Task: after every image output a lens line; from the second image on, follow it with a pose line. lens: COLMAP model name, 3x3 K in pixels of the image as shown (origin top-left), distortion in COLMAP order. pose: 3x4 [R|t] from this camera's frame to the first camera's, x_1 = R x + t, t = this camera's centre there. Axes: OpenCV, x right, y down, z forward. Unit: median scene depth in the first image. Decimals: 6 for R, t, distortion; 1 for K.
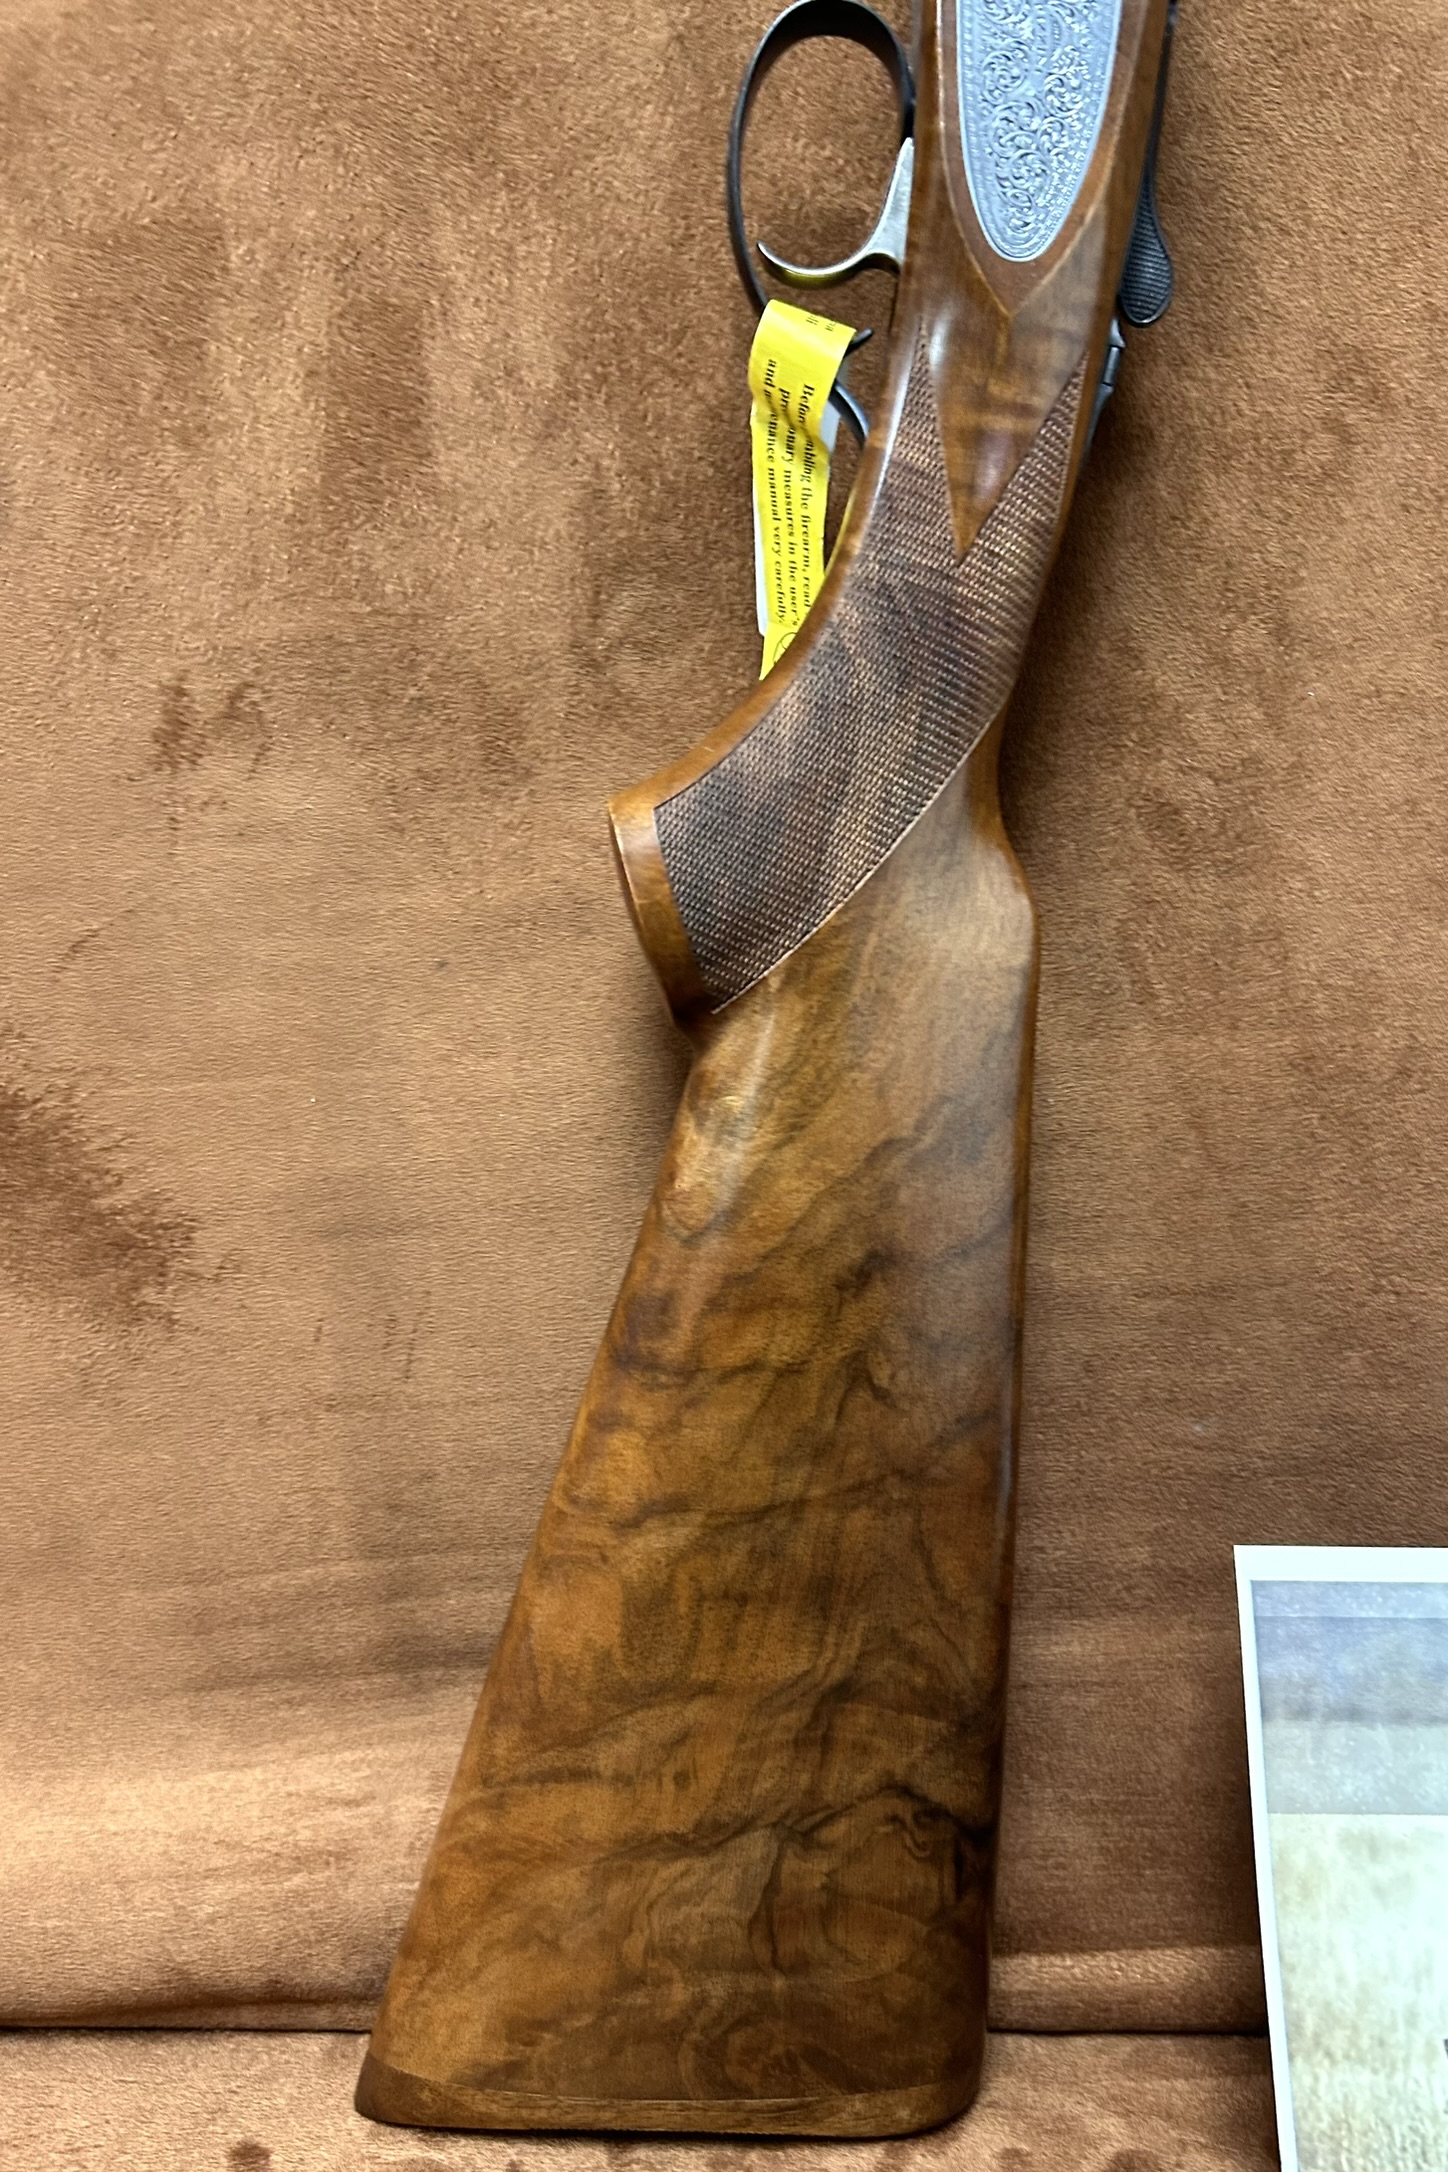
lens RADIAL K [[1713.3, 0, 777.4], [0, 1713.3, 1001.2], [0, 0, 1]] dist [0.042853, -0.054456]
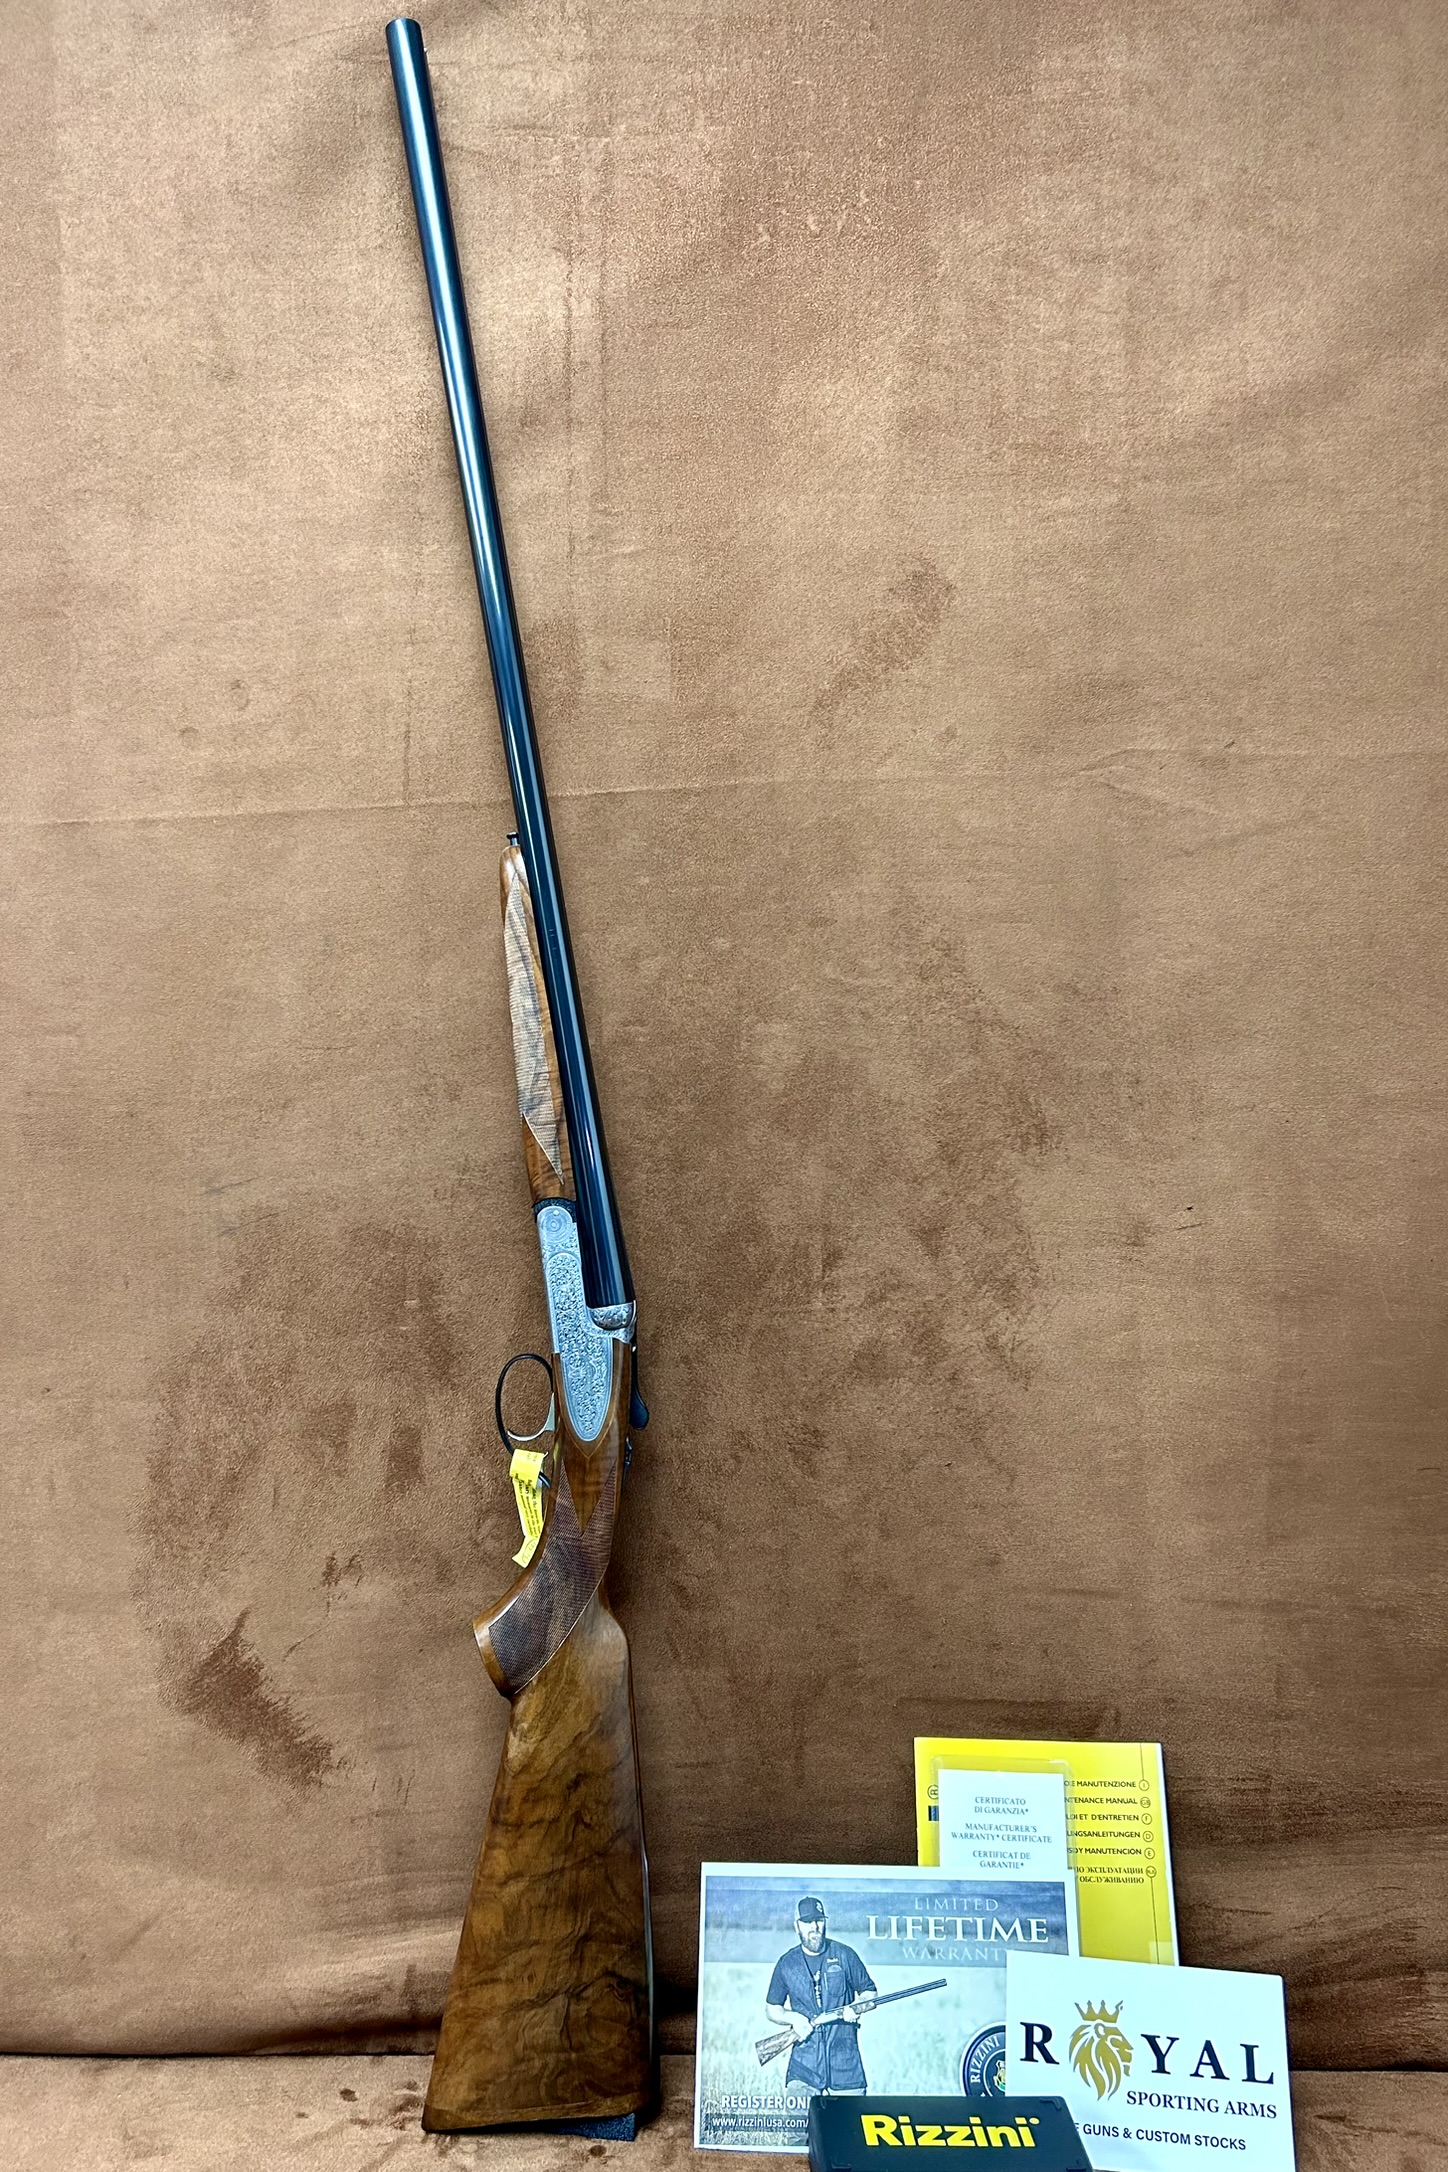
lens RADIAL K [[1713.3, 0, 770.0], [0, 1713.3, 1075.5], [0, 0, 1]] dist [0.042853, -0.054456]
pose [[0.999798, -0.002073, 0.020006, 0.329800], [0.004682, 0.991338, -0.131249, -0.598347], [-0.019561, 0.131316, 0.991147, -1.986353]]
